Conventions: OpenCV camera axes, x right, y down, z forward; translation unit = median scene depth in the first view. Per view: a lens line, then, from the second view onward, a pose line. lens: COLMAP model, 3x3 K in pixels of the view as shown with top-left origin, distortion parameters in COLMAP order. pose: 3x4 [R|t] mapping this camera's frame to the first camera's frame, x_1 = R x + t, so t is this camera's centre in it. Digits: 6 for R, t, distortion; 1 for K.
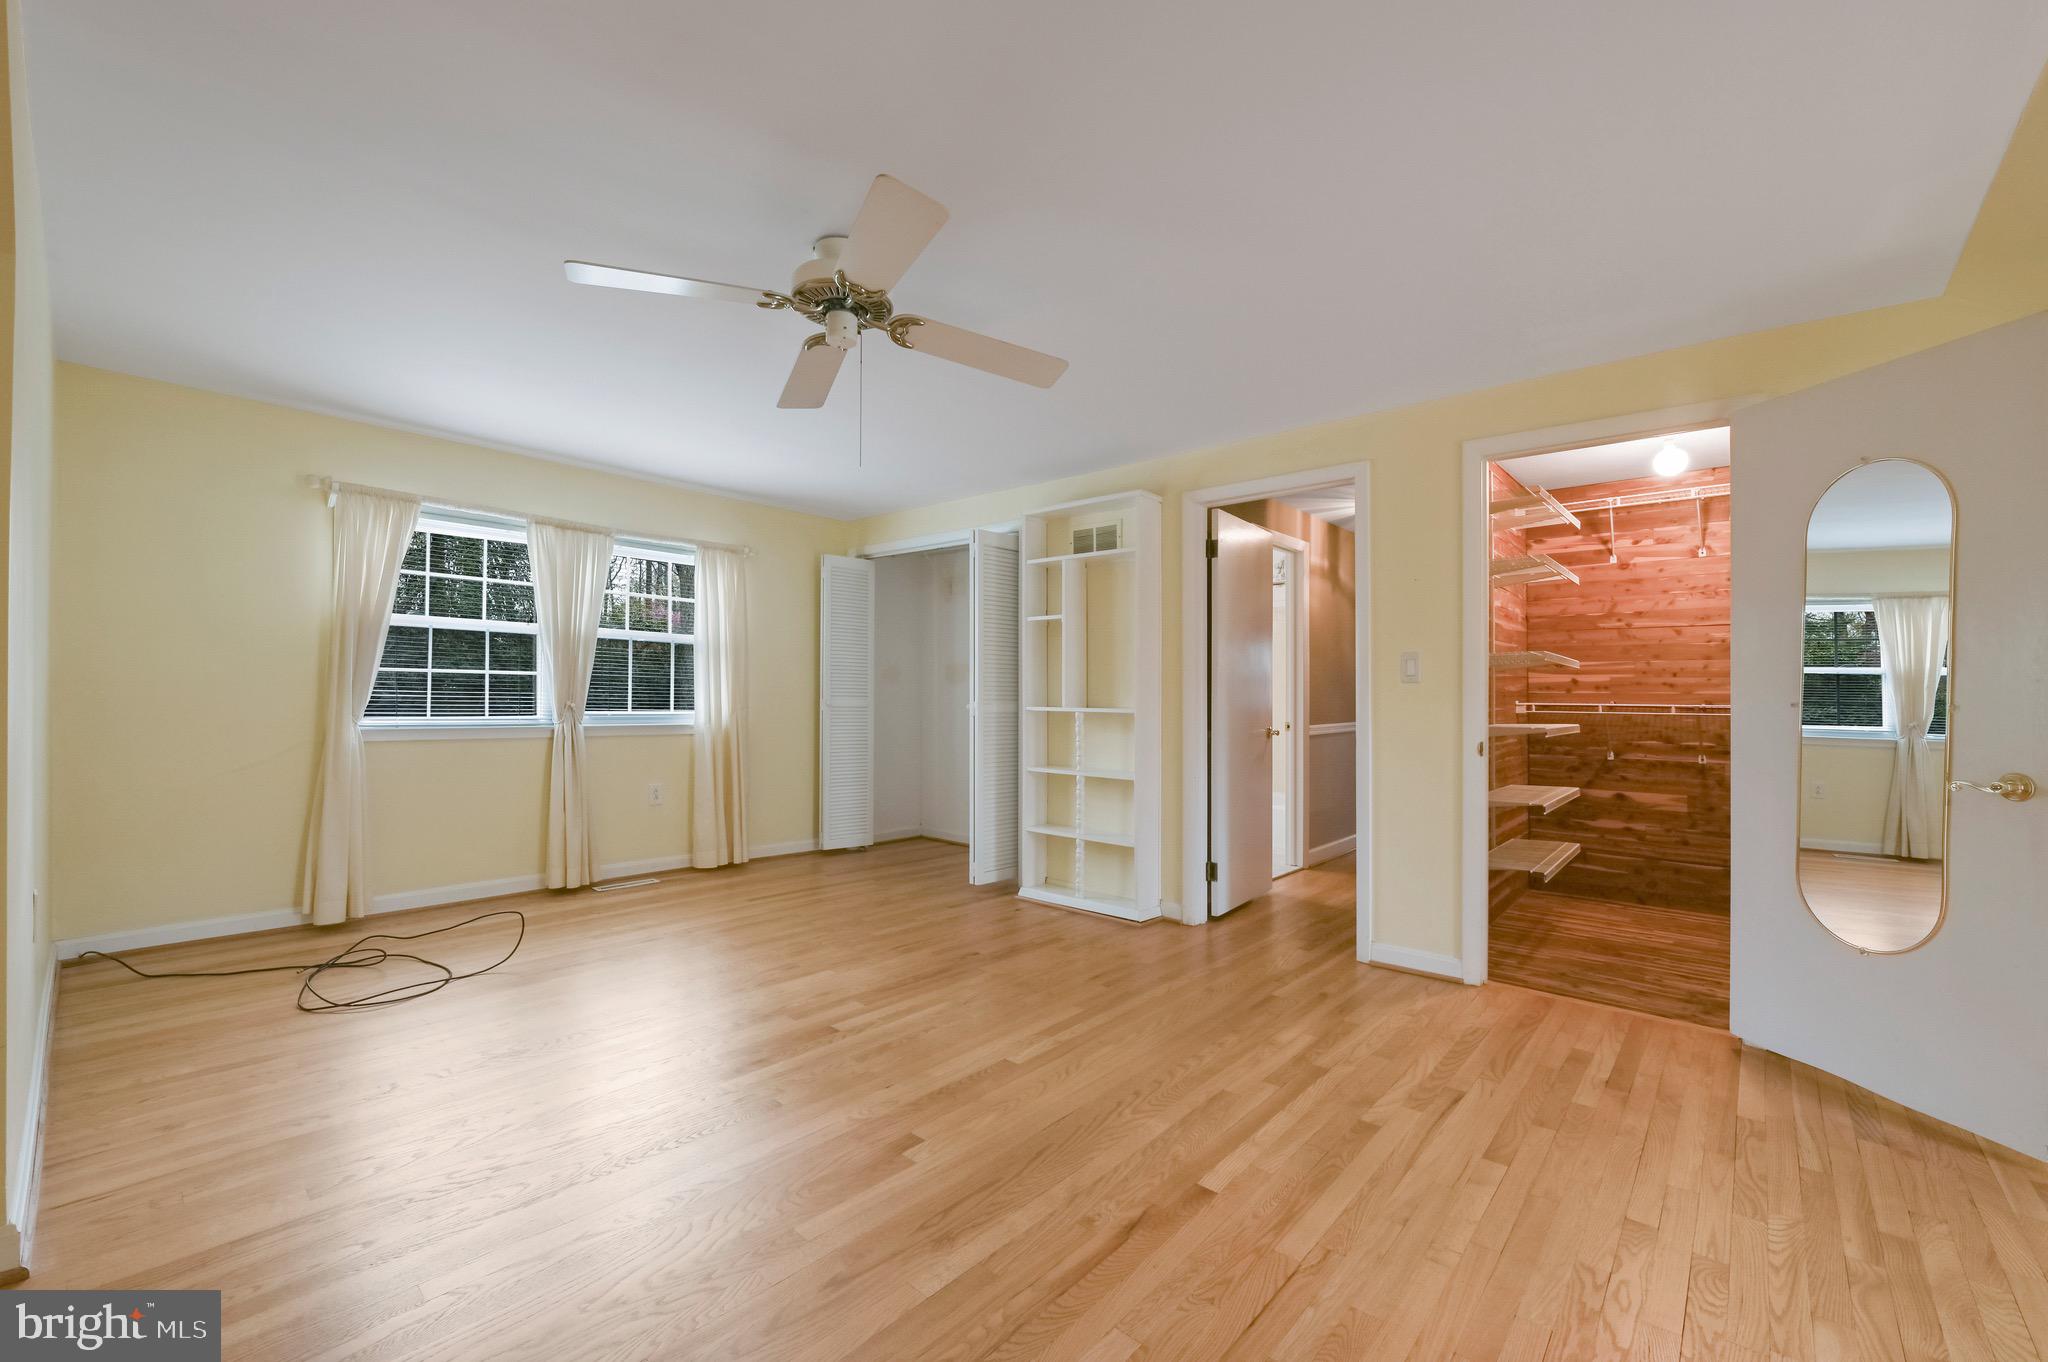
lens RADIAL K [[824.6, 0, 1024.0], [0, 824.6, 681.0], [0, 0, 1]] dist [-0.002812, -0.000532]
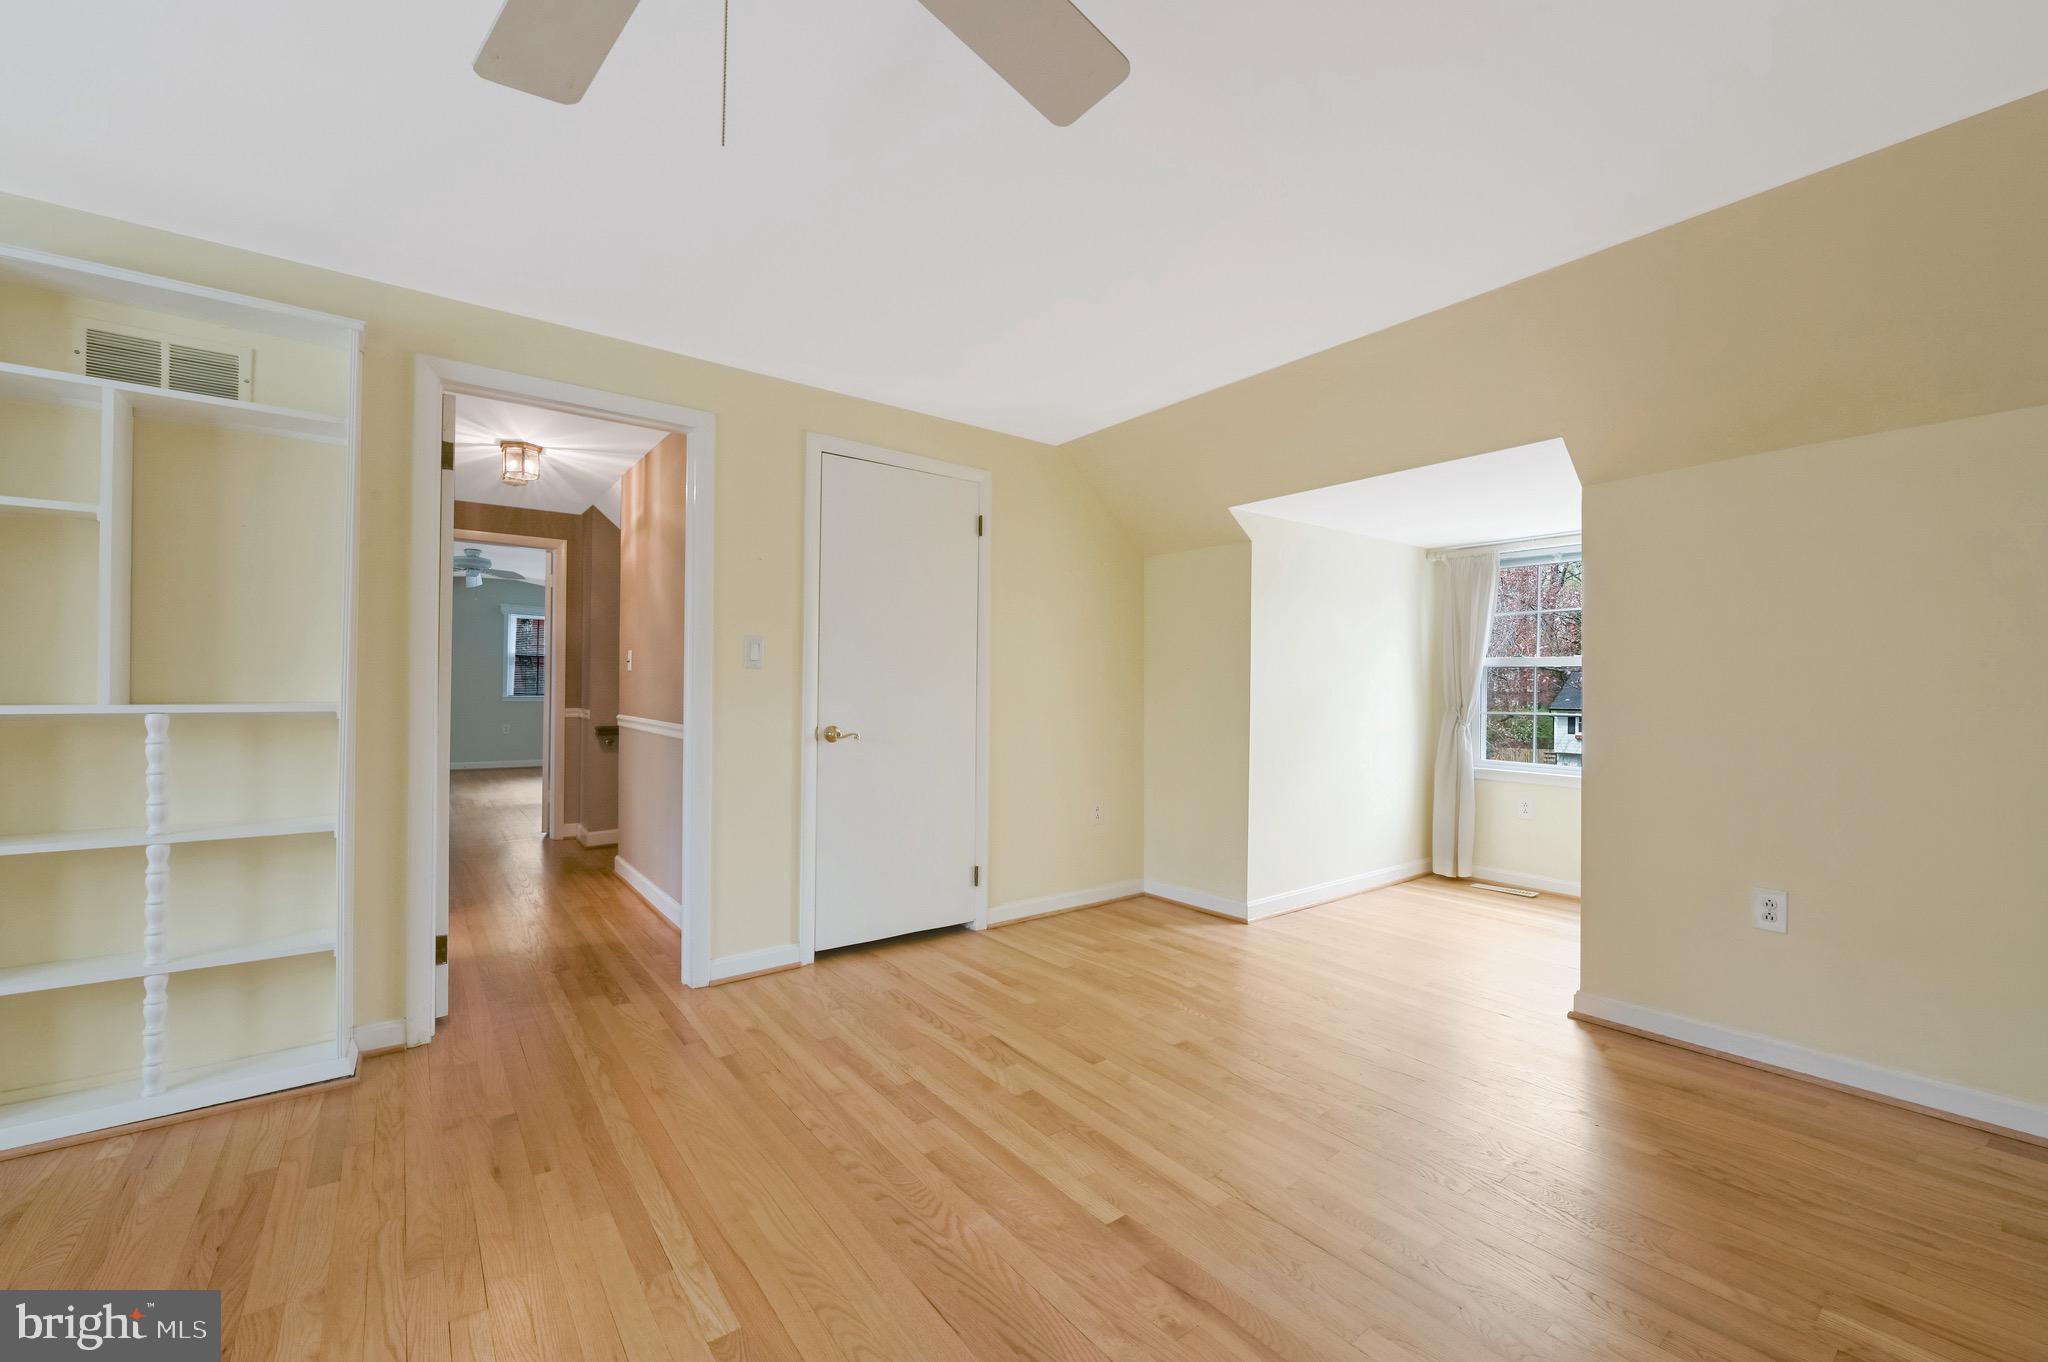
lens RADIAL K [[824.6, 0, 1024.0], [0, 824.6, 681.0], [0, 0, 1]] dist [-0.002812, -0.000532]
pose [[0.193622, -0.000663, 0.981076, -0.506213], [-0.025065, 0.999670, 0.005623, 0.004444], [-0.980756, -0.025680, 0.193541, 0.670261]]
